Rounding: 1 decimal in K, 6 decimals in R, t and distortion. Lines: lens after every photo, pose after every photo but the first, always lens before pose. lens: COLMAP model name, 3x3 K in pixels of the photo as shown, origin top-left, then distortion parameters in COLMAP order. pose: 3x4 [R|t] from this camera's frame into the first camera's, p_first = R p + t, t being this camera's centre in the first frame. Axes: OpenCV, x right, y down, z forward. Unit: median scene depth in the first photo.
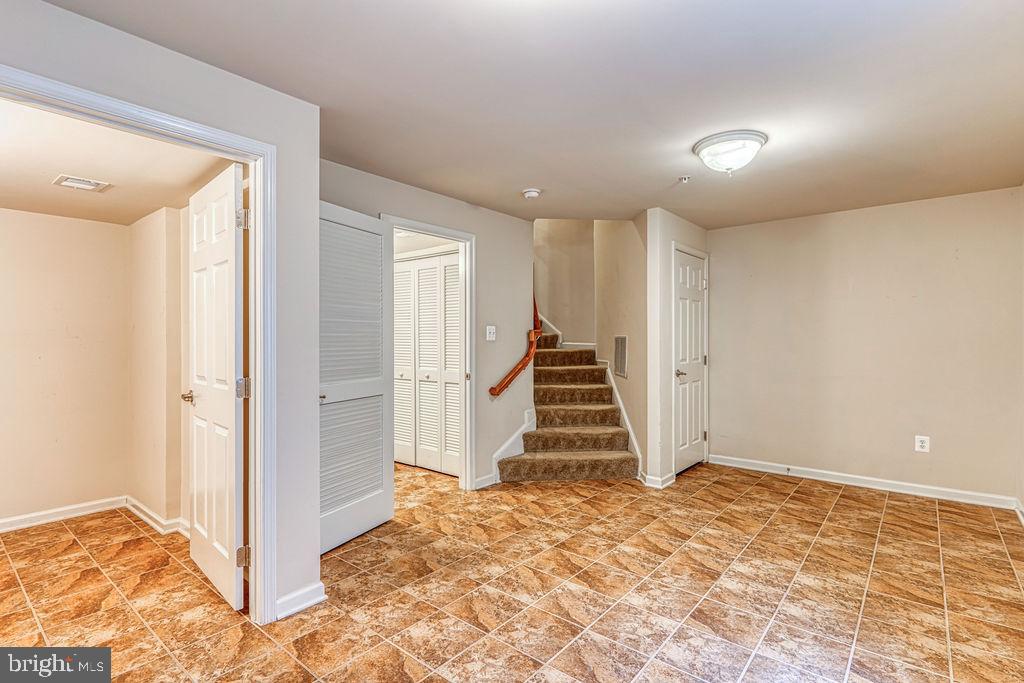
lens RADIAL K [[490.2, 0, 512.7], [0, 490.2, 339.8], [0, 0, 1]] dist [0.005250, -0.000793]
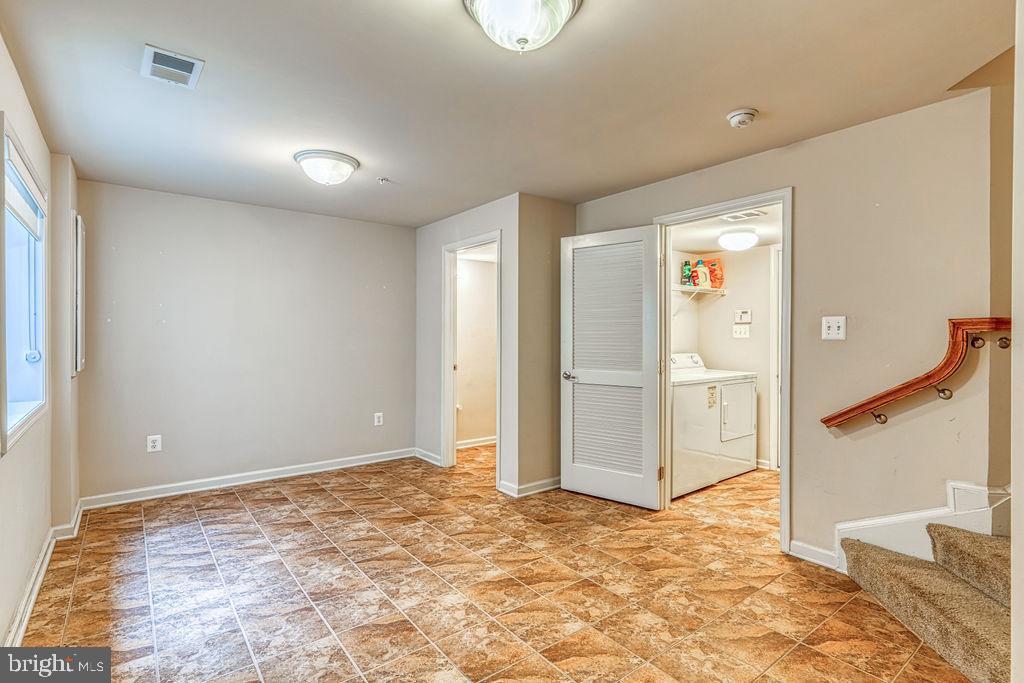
lens RADIAL K [[490.2, 0, 509.6], [0, 490.2, 339.0], [0, 0, 1]] dist [0.005250, -0.000793]
pose [[-0.212405, 0.007378, -0.977154, 0.930720], [-0.002526, 0.999964, 0.008099, -0.004532], [0.977179, 0.004189, -0.212378, 1.029561]]
